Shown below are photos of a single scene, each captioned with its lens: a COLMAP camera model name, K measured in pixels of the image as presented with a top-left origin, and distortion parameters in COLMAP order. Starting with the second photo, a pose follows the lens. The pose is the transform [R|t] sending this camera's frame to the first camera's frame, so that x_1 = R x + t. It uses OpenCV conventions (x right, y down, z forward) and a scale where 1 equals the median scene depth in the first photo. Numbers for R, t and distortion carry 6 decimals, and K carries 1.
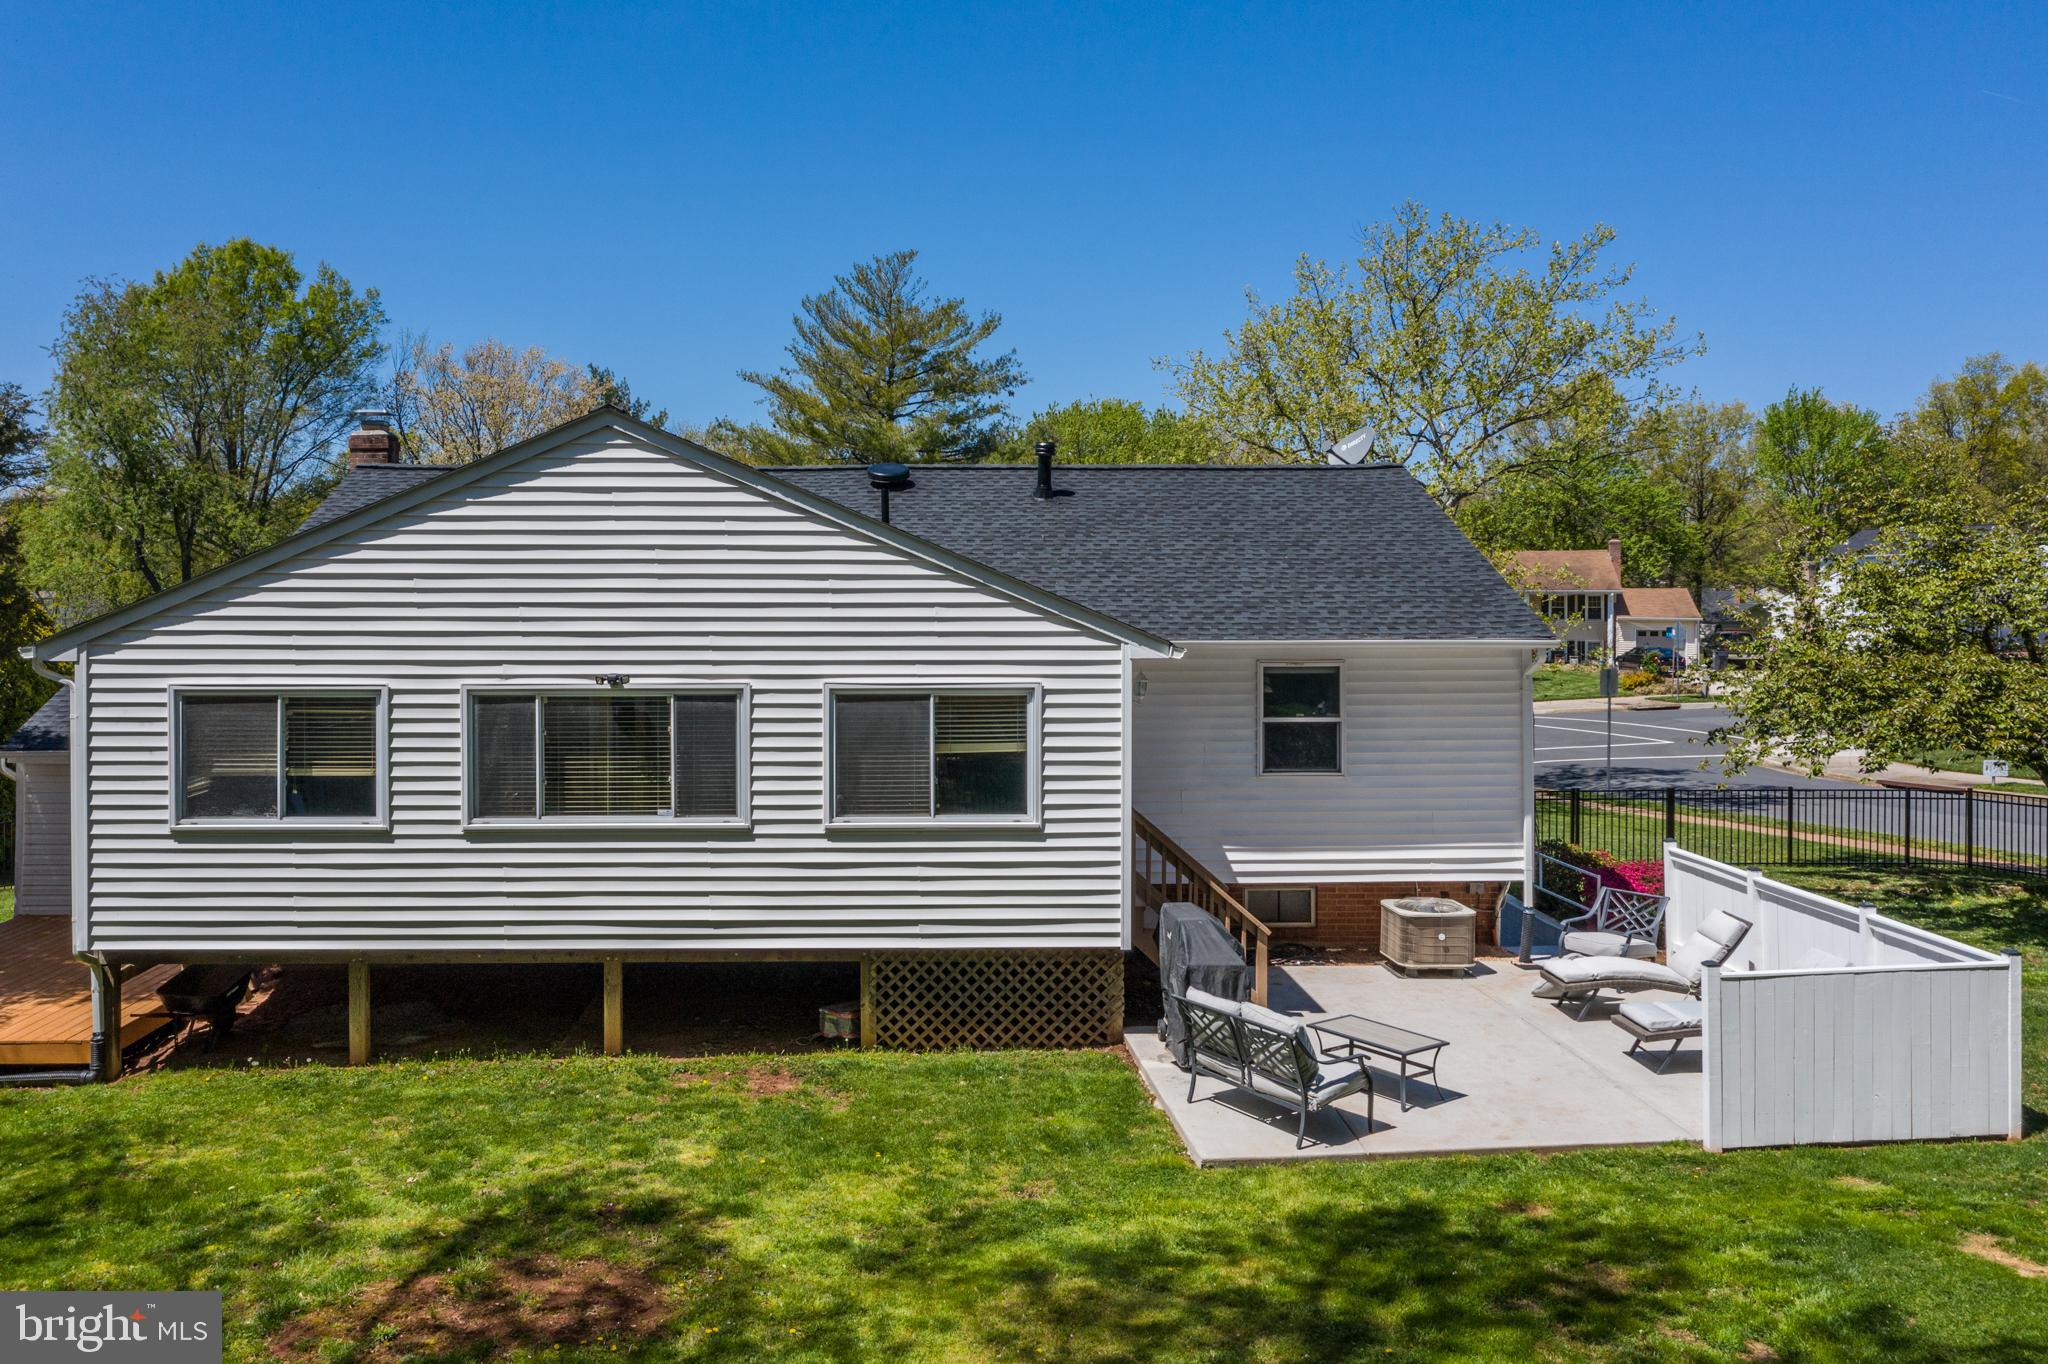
lens RADIAL K [[1529.4, 0, 1024.8], [0, 1529.4, 624.2], [0, 0, 1]] dist [-0.003063, 0.004034]
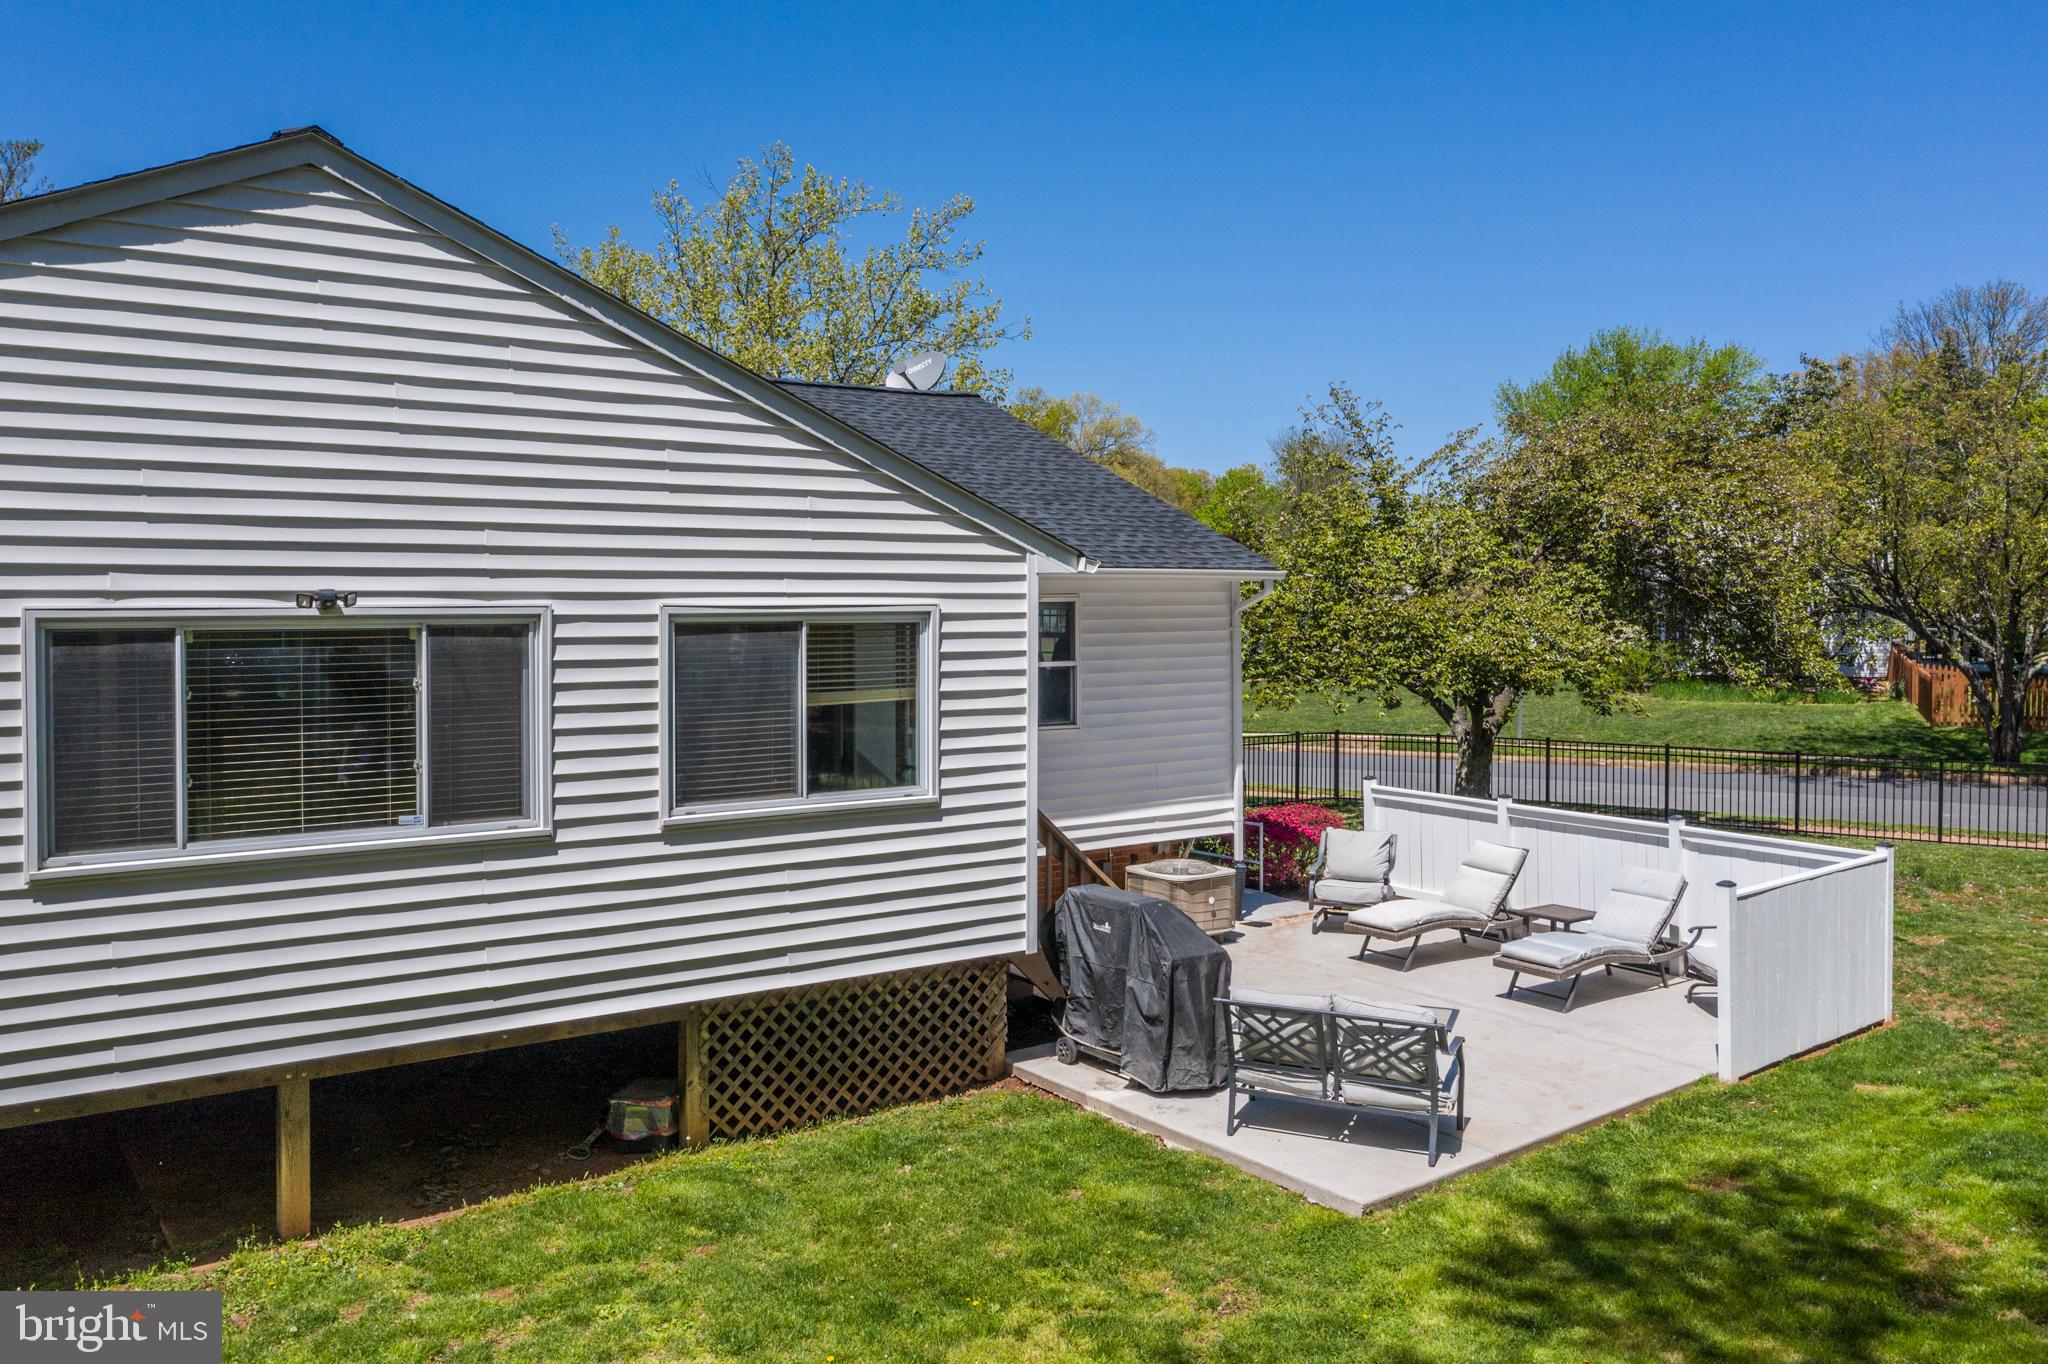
lens RADIAL K [[1529.4, 0, 1024.8], [0, 1529.4, 624.2], [0, 0, 1]] dist [-0.003063, 0.004034]
pose [[0.853516, -0.011860, 0.520931, -0.340714], [0.009904, 0.999930, 0.006538, 0.043725], [-0.520972, -0.000421, 0.853574, 0.354290]]
